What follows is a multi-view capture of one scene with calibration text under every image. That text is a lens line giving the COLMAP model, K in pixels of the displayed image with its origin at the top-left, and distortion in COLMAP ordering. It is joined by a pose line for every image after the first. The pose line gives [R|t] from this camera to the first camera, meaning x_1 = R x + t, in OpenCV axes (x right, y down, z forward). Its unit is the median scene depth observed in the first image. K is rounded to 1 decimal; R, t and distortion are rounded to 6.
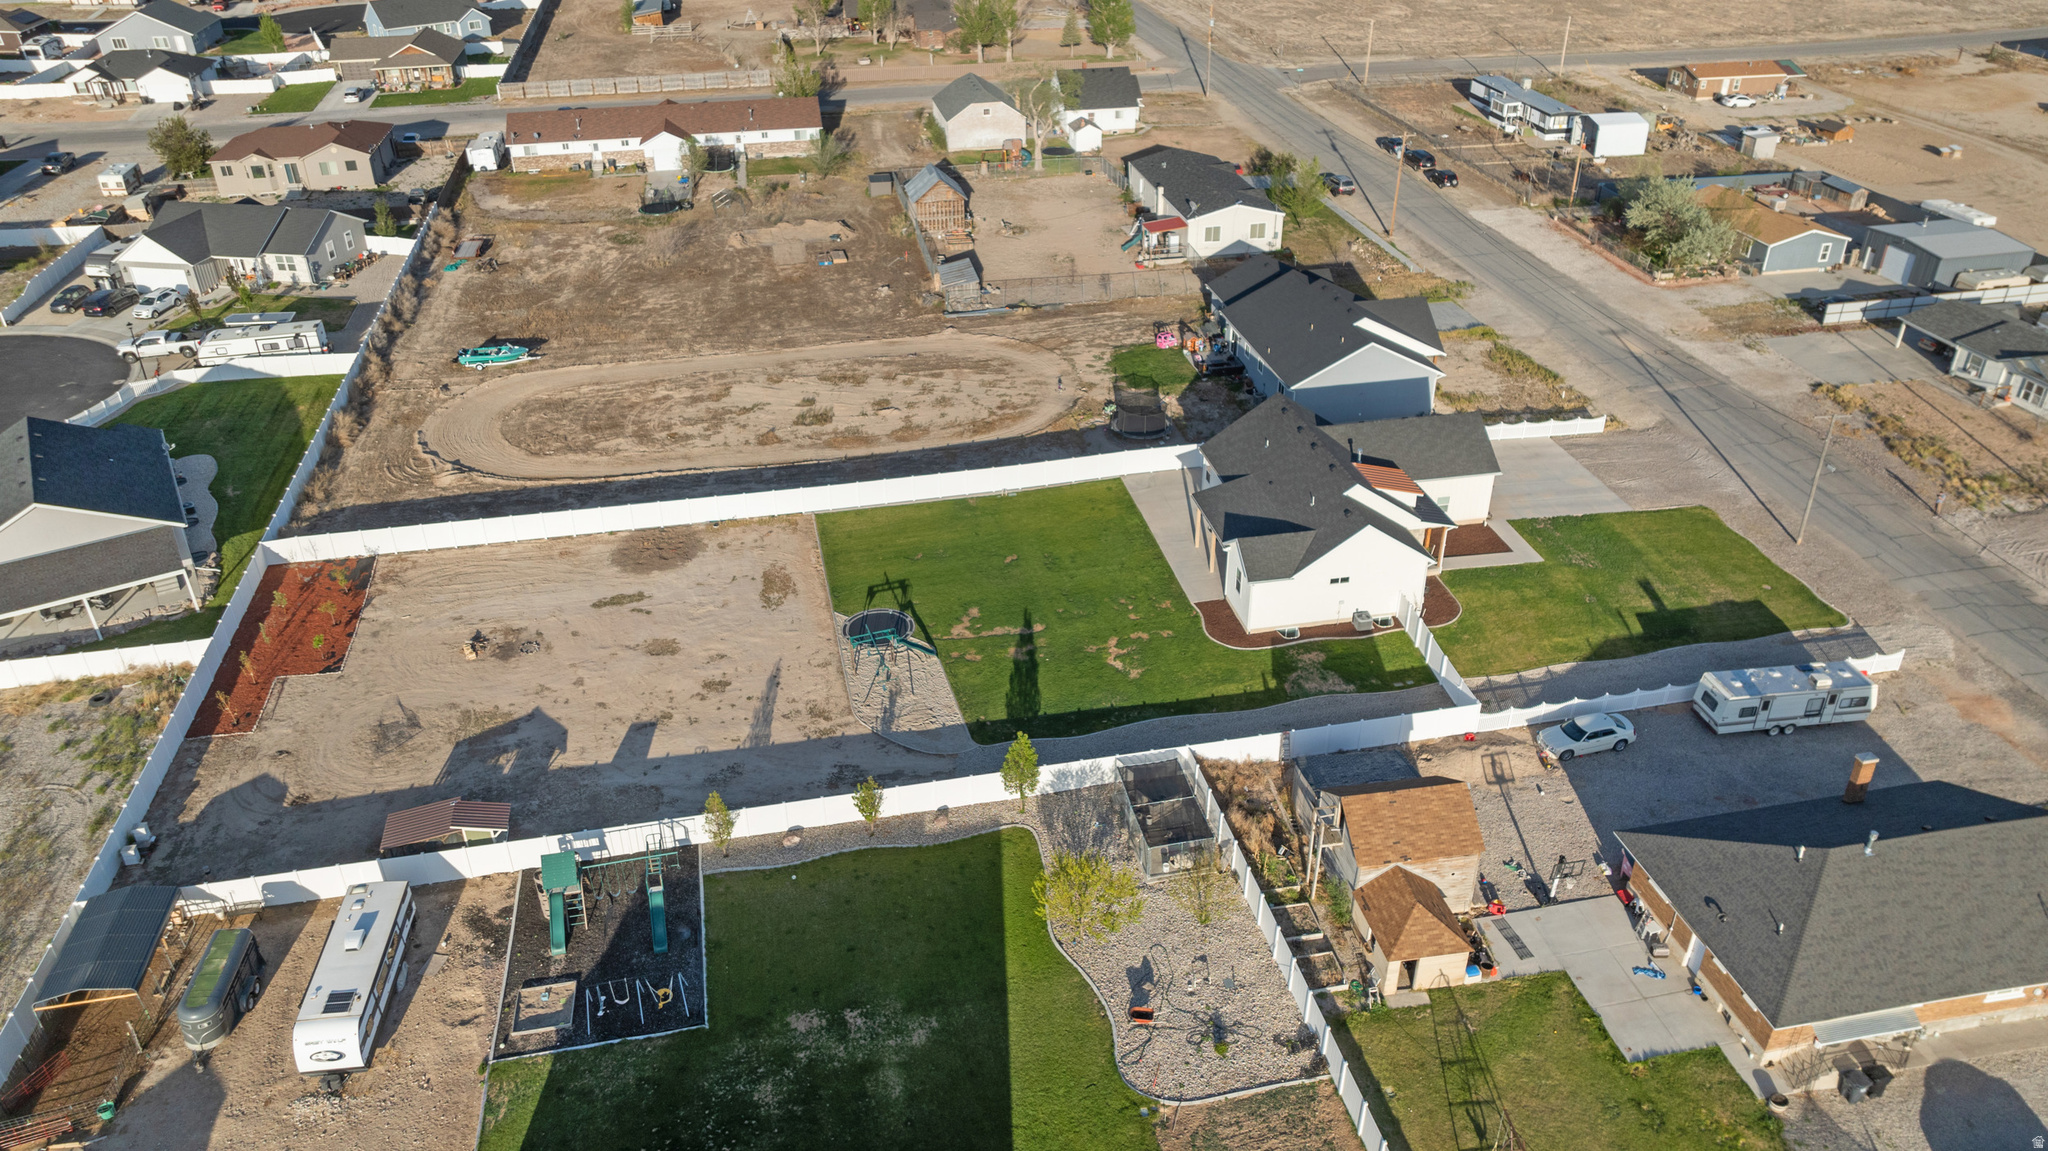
lens RADIAL K [[1442.8, 0, 1027.2], [0, 1442.8, 572.6], [0, 0, 1]] dist [-0.015991, -0.000022]
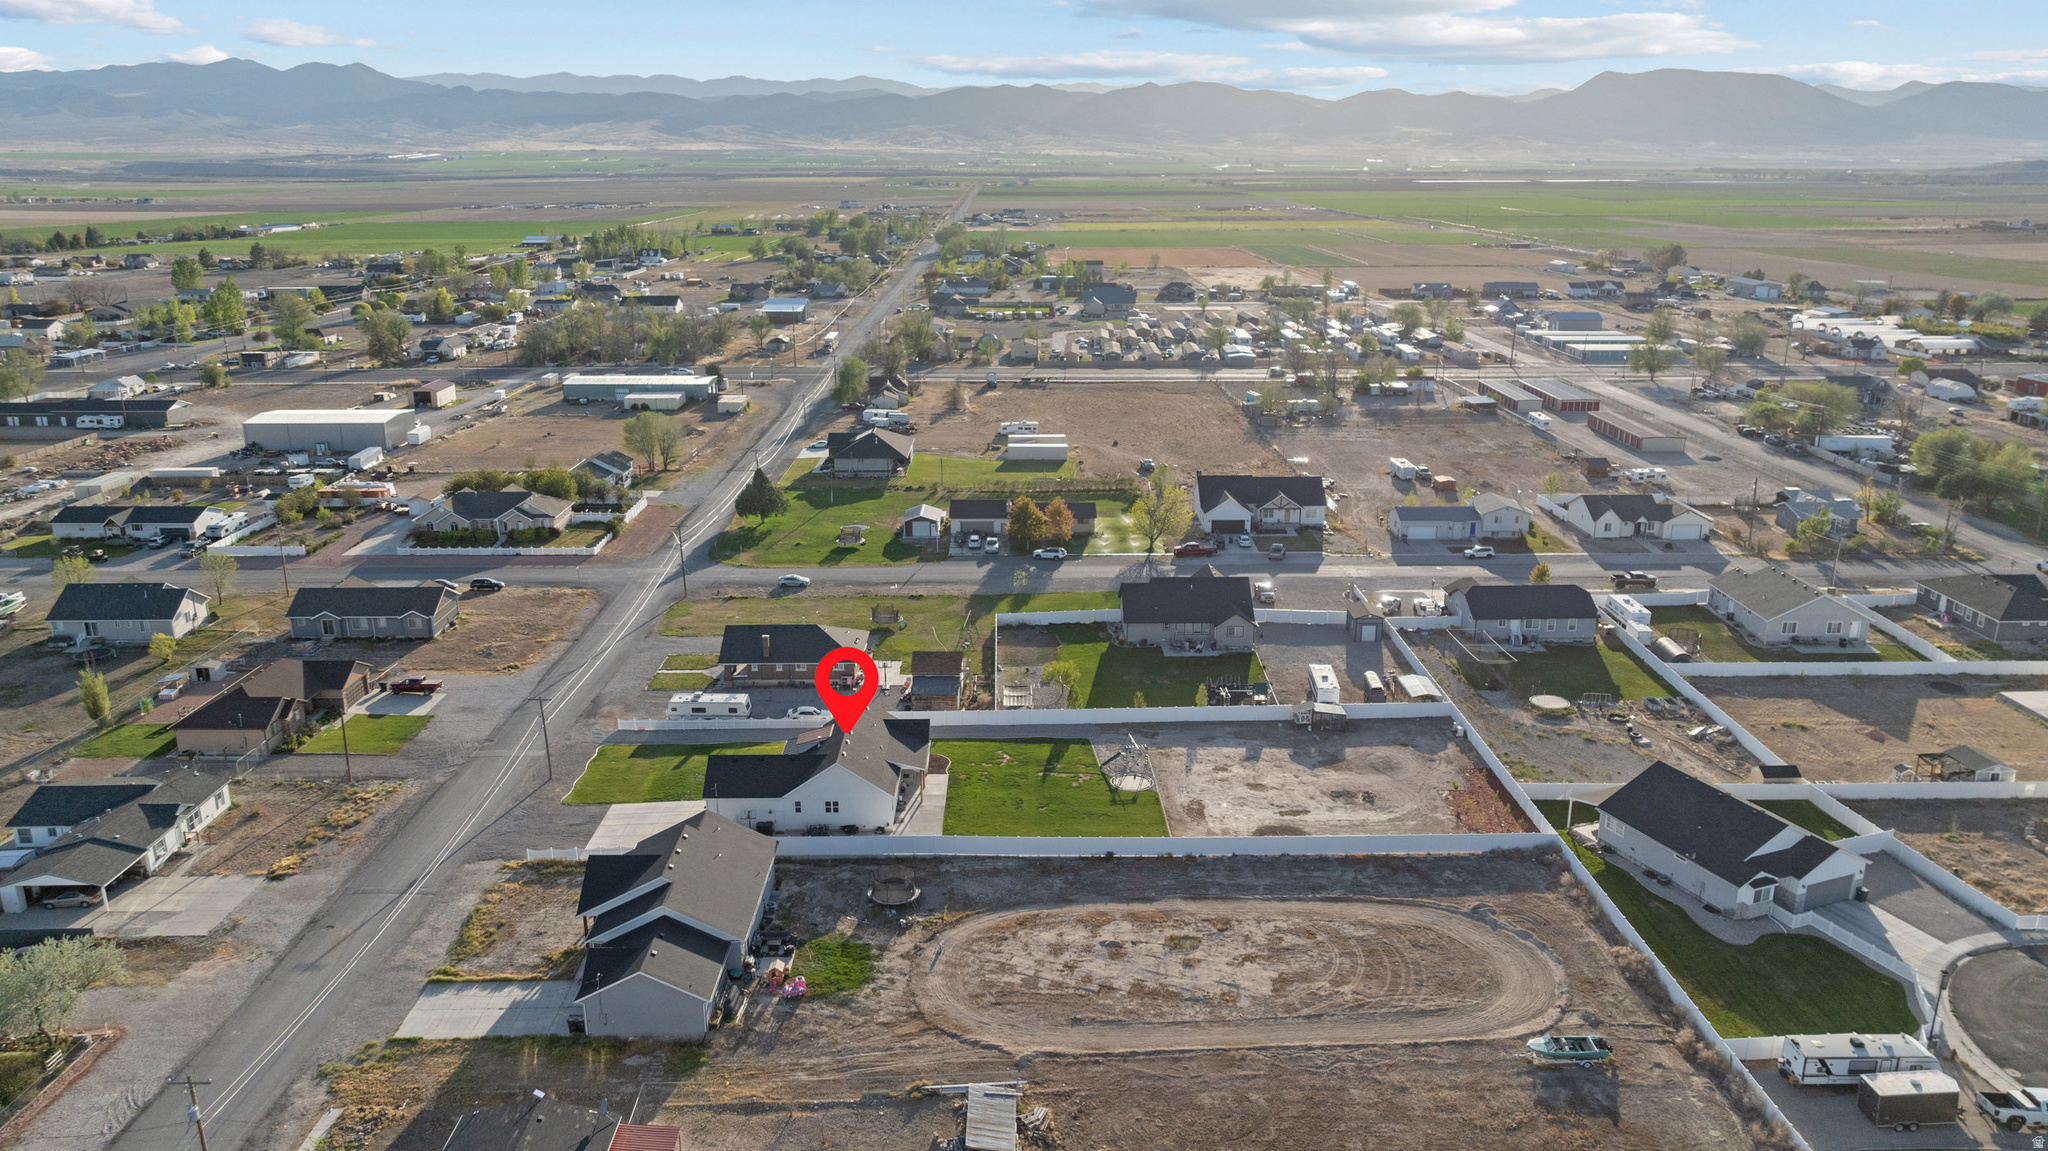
lens RADIAL K [[1442.8, 0, 1027.2], [0, 1442.8, 572.6], [0, 0, 1]] dist [-0.015991, -0.000022]
pose [[-0.982464, -0.041854, 0.181692, -0.246460], [0.104513, 0.683367, 0.722556, -1.211823], [-0.154404, 0.728875, -0.667009, 1.731979]]
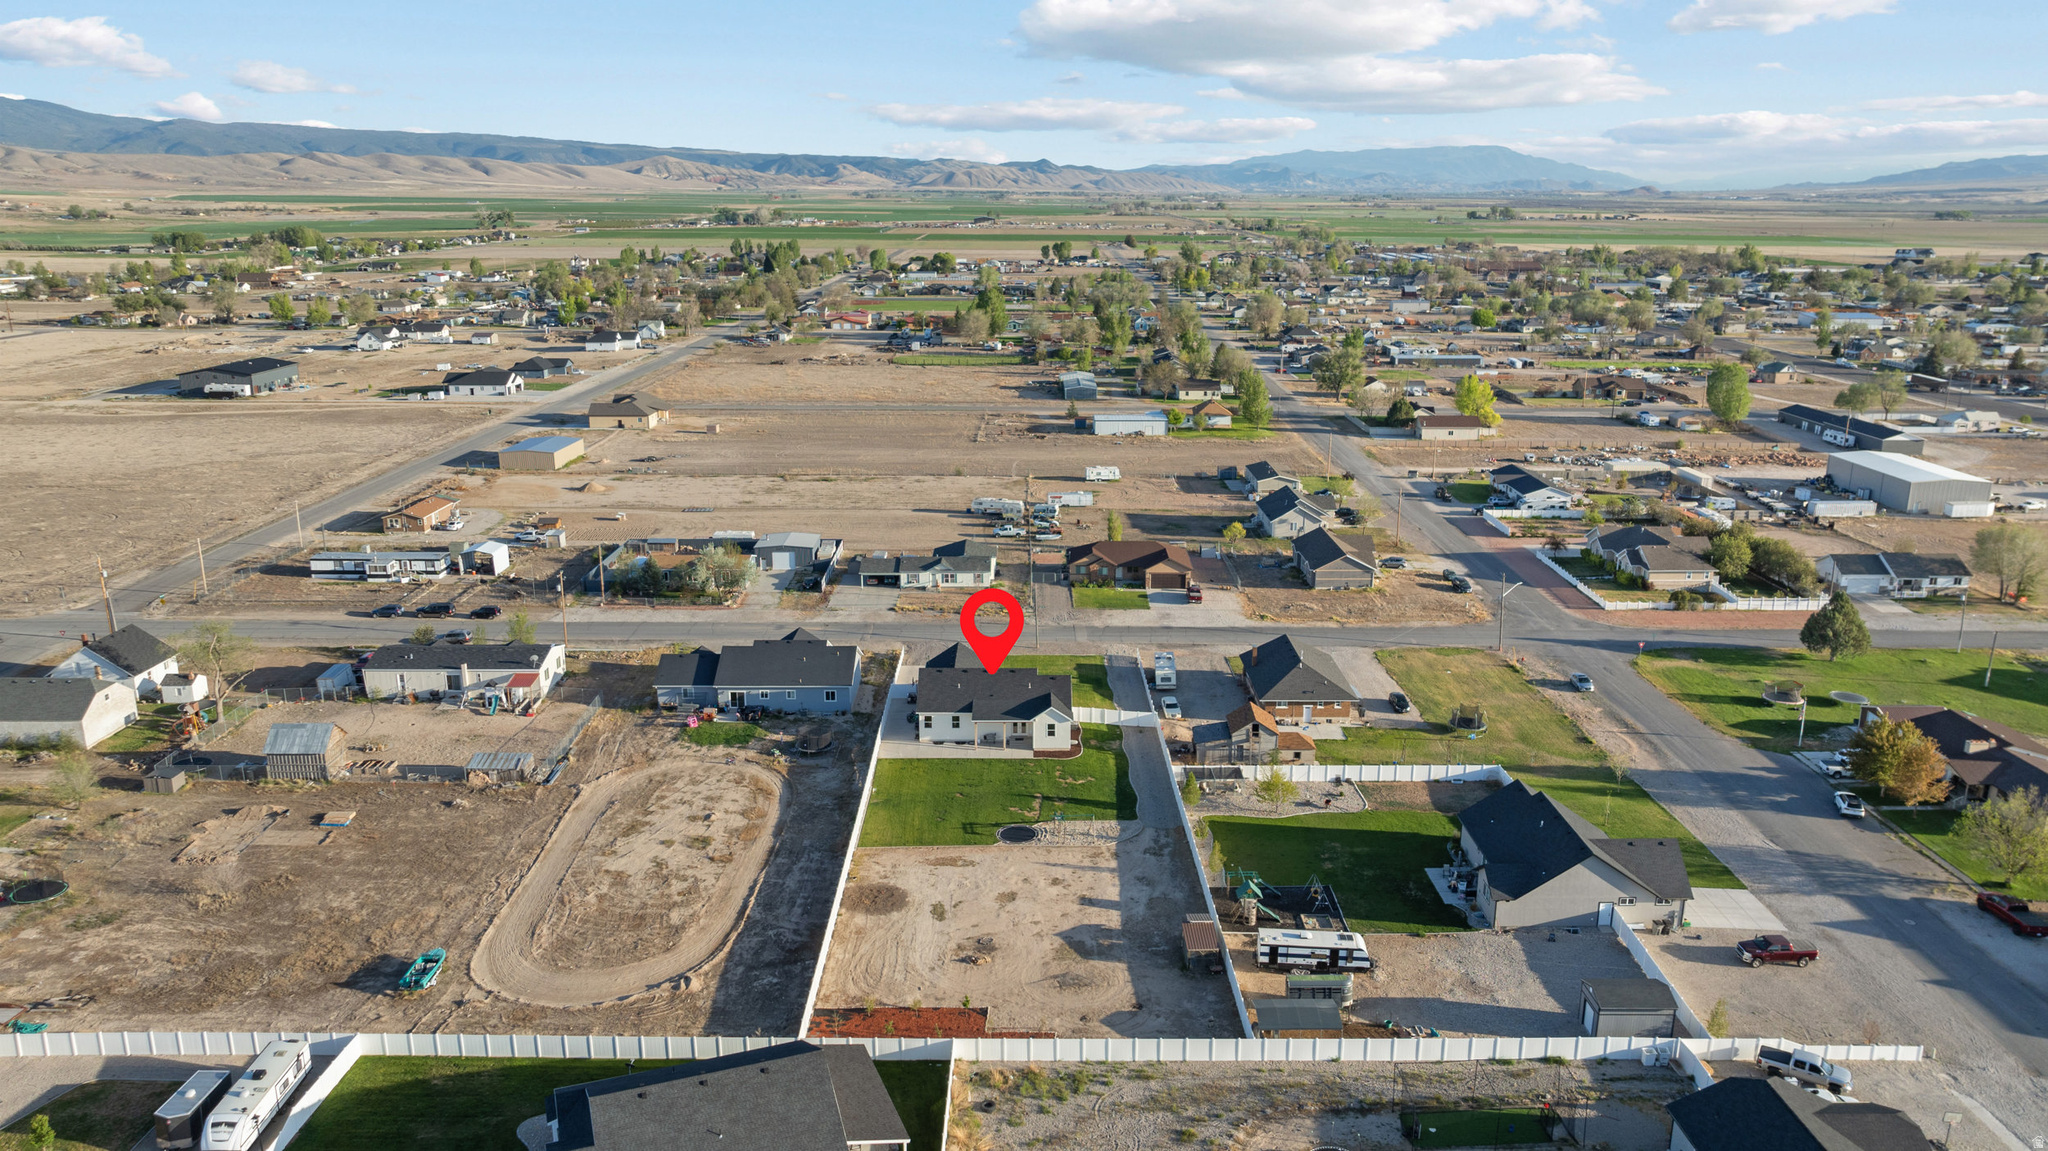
lens RADIAL K [[1442.8, 0, 1027.2], [0, 1442.8, 572.6], [0, 0, 1]] dist [-0.015991, -0.000022]
pose [[0.197781, -0.244421, 0.949284, -1.394142], [0.499339, 0.858470, 0.117002, -0.355427], [-0.843530, 0.450874, 0.291838, 0.325423]]
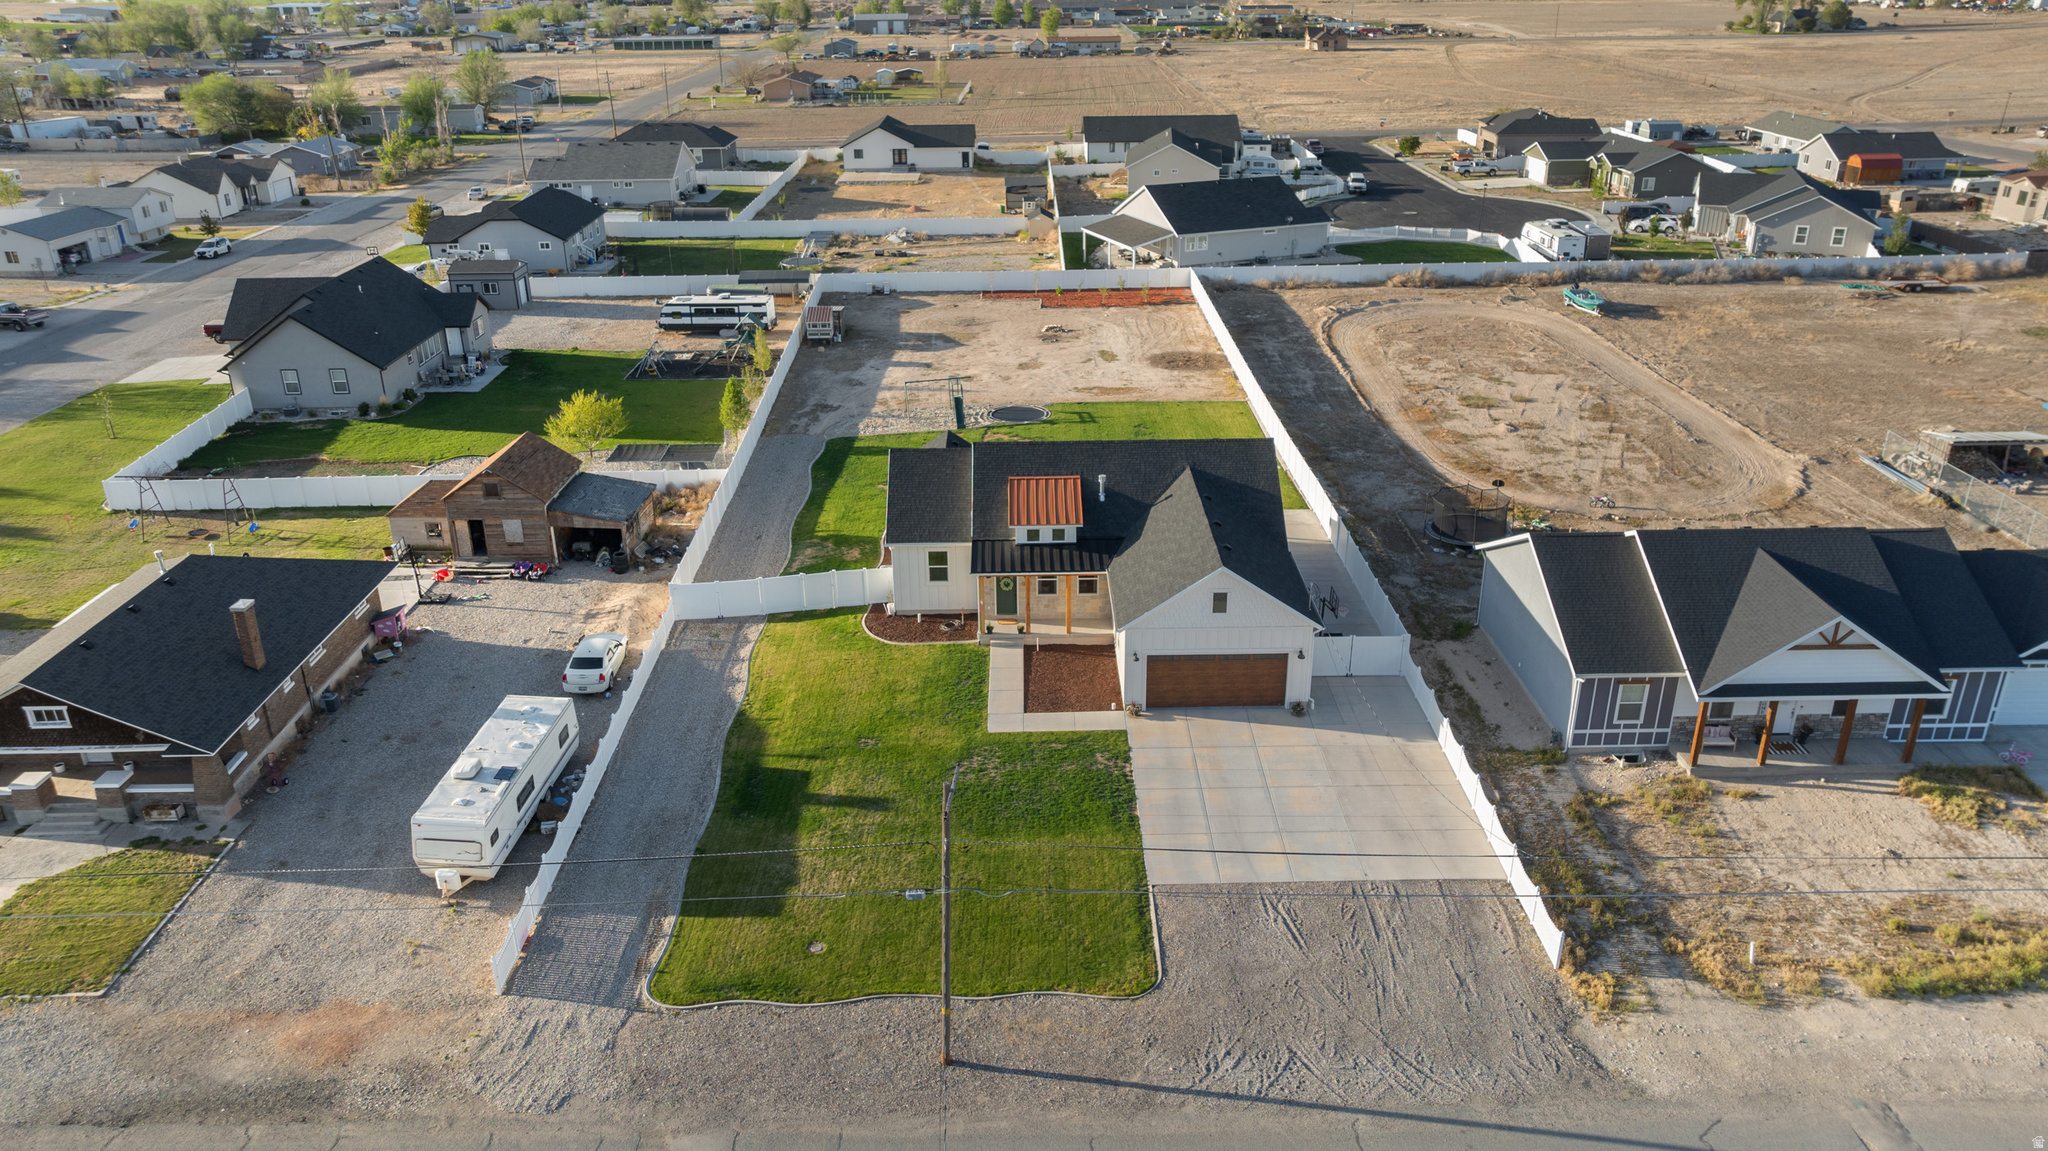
lens RADIAL K [[1442.8, 0, 1027.2], [0, 1442.8, 572.6], [0, 0, 1]] dist [-0.015991, -0.000022]
pose [[-0.185679, 0.401114, -0.897012, 0.819260], [-0.490837, 0.752972, 0.438306, -0.313819], [0.851236, 0.521671, 0.057070, 0.878650]]
